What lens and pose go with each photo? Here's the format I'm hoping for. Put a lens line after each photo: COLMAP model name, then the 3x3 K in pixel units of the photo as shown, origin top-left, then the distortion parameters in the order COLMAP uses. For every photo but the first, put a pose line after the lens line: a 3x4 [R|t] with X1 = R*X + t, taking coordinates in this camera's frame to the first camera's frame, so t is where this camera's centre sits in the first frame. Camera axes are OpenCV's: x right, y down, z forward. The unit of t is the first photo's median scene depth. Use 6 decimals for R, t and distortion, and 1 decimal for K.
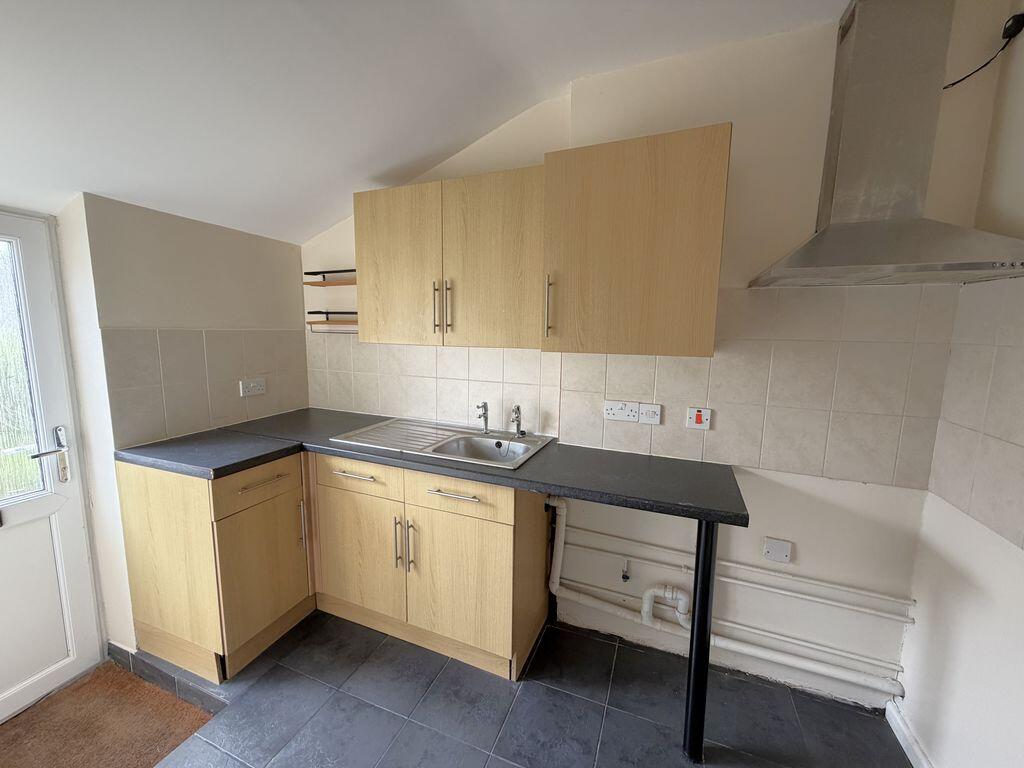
lens RADIAL K [[408.5, 0, 505.9], [0, 408.5, 380.8], [0, 0, 1]] dist [-0.000565, 0.000049]
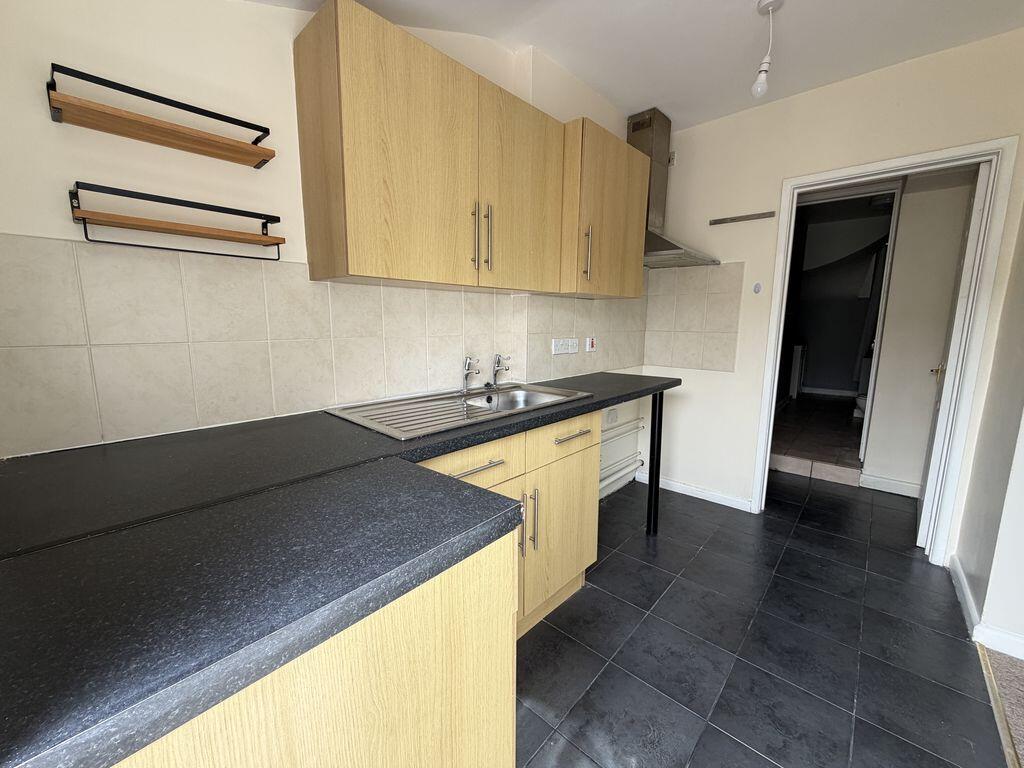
lens RADIAL K [[408.5, 0, 505.9], [0, 408.5, 380.8], [0, 0, 1]] dist [-0.000565, 0.000049]
pose [[0.351943, -0.147991, 0.924248, -0.989156], [0.120453, 0.986373, 0.112071, 0.017483], [-0.928239, 0.071886, 0.364973, 0.715956]]
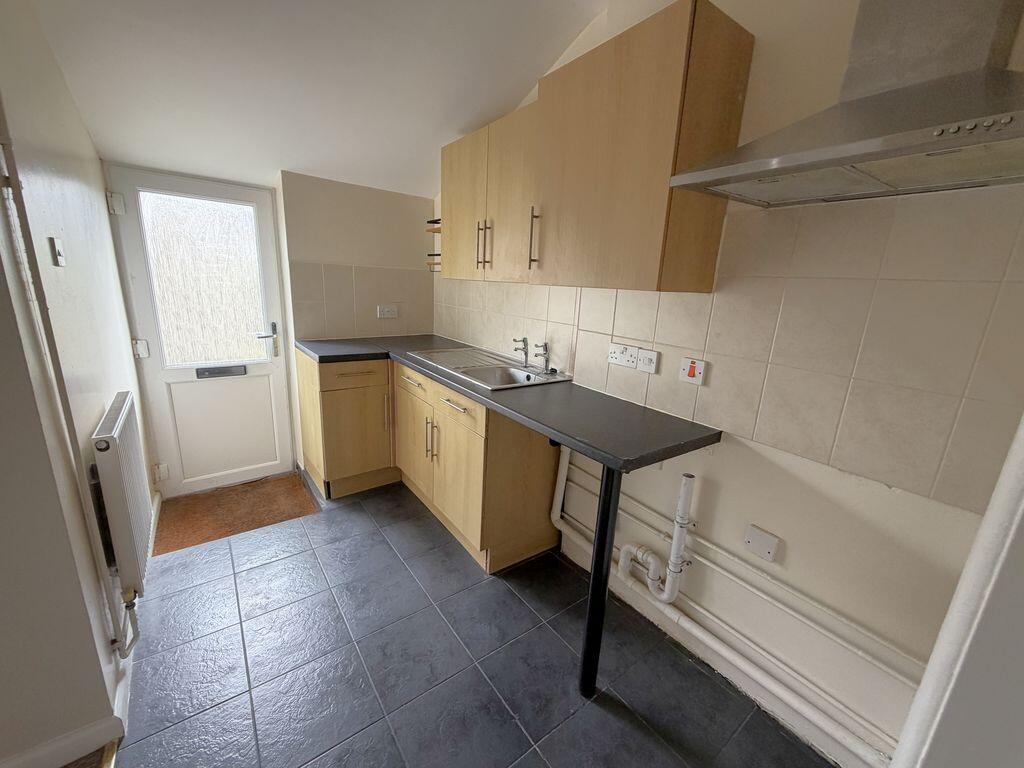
lens RADIAL K [[408.5, 0, 505.9], [0, 408.5, 380.8], [0, 0, 1]] dist [-0.000565, 0.000049]
pose [[0.852496, 0.152095, -0.500118, 0.541942], [-0.104220, 0.986980, 0.122506, 0.045541], [0.512239, -0.052314, 0.857248, 0.056225]]
